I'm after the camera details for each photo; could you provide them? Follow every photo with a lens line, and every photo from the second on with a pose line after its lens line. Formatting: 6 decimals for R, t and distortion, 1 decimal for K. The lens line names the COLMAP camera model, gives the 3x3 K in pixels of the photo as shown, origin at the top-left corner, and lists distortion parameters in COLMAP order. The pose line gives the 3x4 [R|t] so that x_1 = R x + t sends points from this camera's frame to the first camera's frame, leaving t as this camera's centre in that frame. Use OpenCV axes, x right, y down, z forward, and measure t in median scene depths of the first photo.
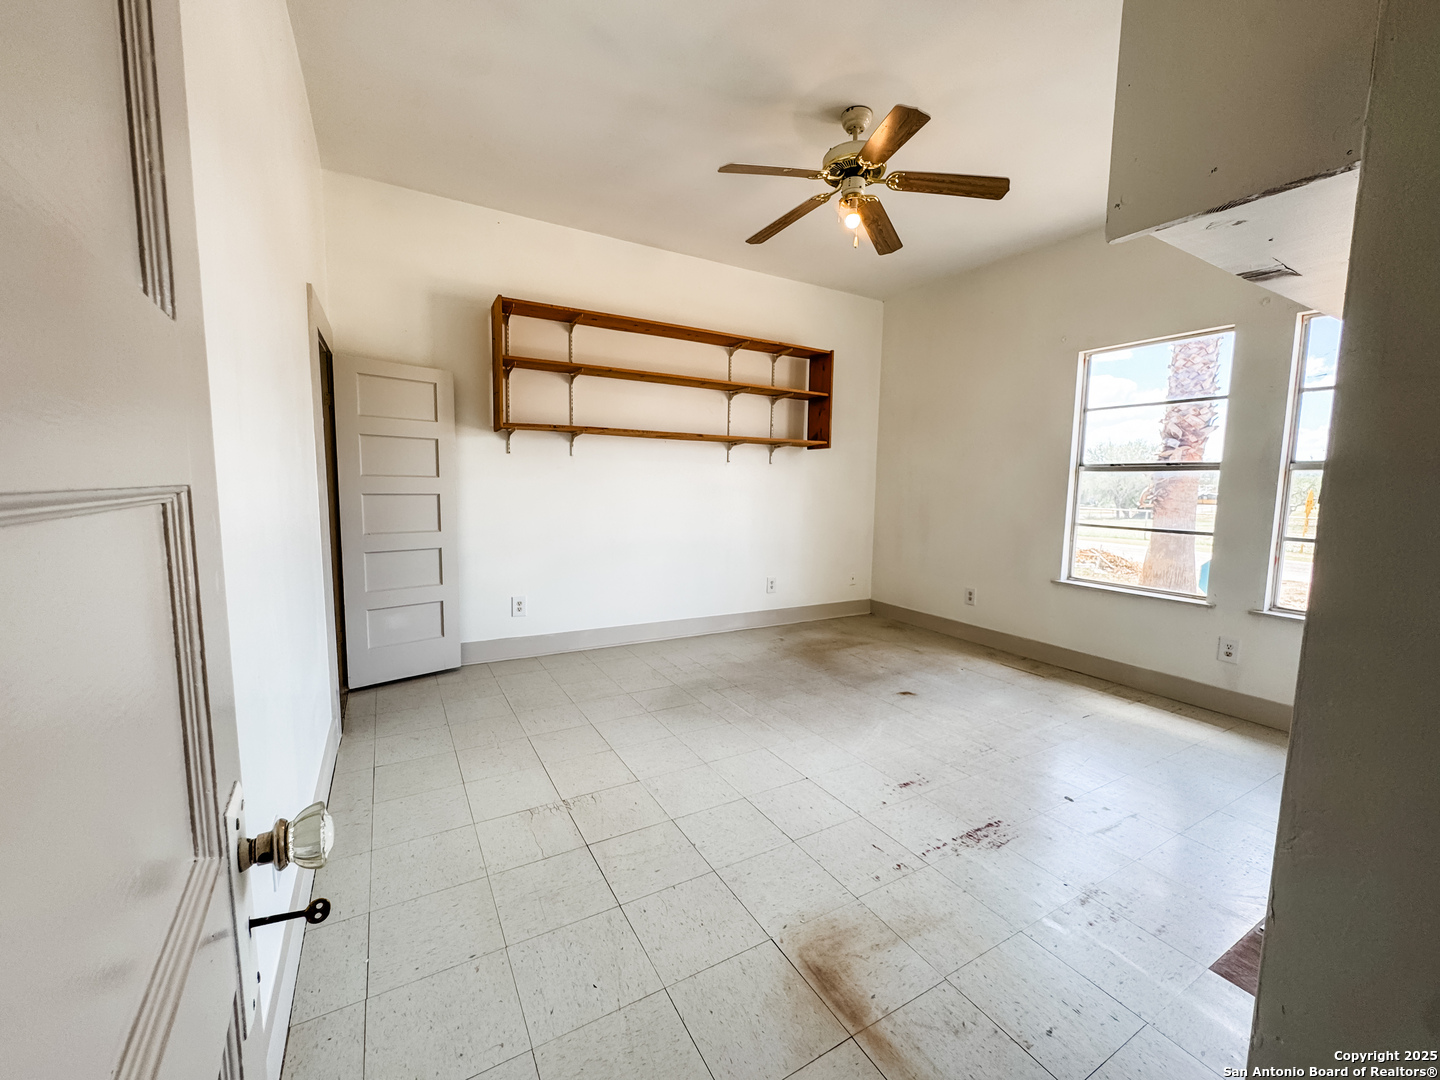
lens RADIAL K [[575.9, 0, 718.0], [0, 575.9, 540.0], [0, 0, 1]] dist [-0.003420, 0.000003]
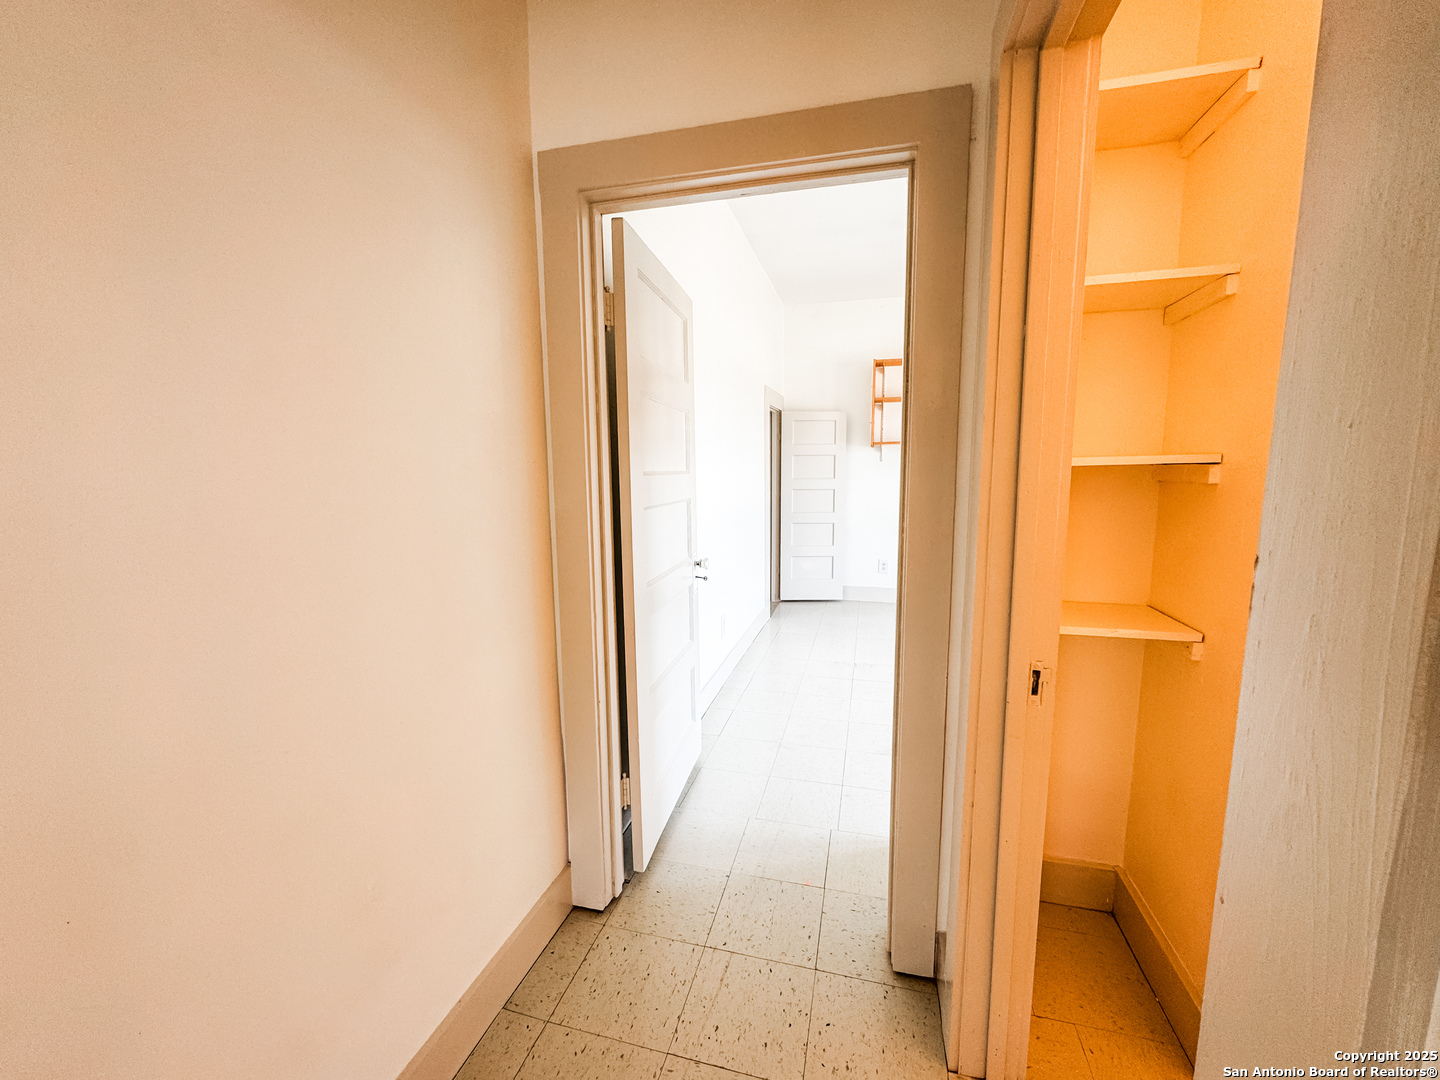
lens RADIAL K [[575.9, 0, 718.0], [0, 575.9, 540.0], [0, 0, 1]] dist [-0.003420, 0.000003]
pose [[0.709482, 0.073140, -0.700918, 0.431804], [-0.053941, 0.997318, 0.049468, -0.000607], [0.702656, 0.002712, 0.711524, -0.379618]]
